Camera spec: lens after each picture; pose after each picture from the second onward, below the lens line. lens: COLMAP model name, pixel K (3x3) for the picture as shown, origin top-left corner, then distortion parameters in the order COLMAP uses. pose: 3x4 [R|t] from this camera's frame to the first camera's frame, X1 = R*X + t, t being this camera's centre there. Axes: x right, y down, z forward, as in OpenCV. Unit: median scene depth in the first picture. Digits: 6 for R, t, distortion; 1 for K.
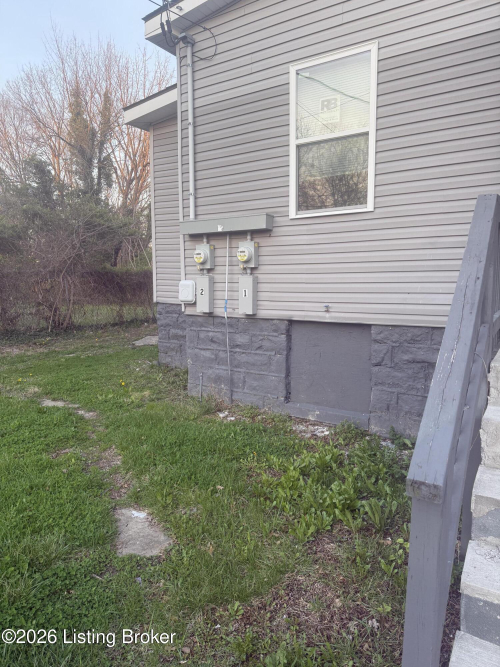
lens RADIAL K [[470.7, 0, 247.1], [0, 470.7, 334.3], [0, 0, 1]] dist [0.052033, -0.060585]
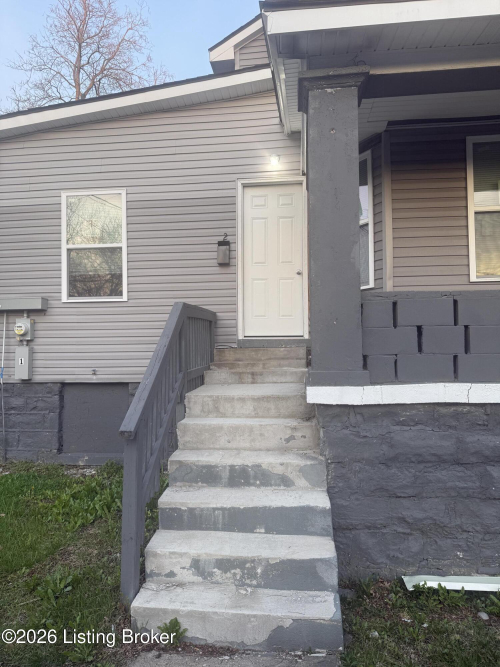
lens RADIAL K [[470.7, 0, 251.5], [0, 470.7, 330.4], [0, 0, 1]] dist [0.052033, -0.060585]
pose [[0.891064, 0.012623, 0.453703, -0.032537], [0.060390, 0.987428, -0.146079, 0.046226], [-0.449843, 0.157565, 0.879099, -0.329395]]
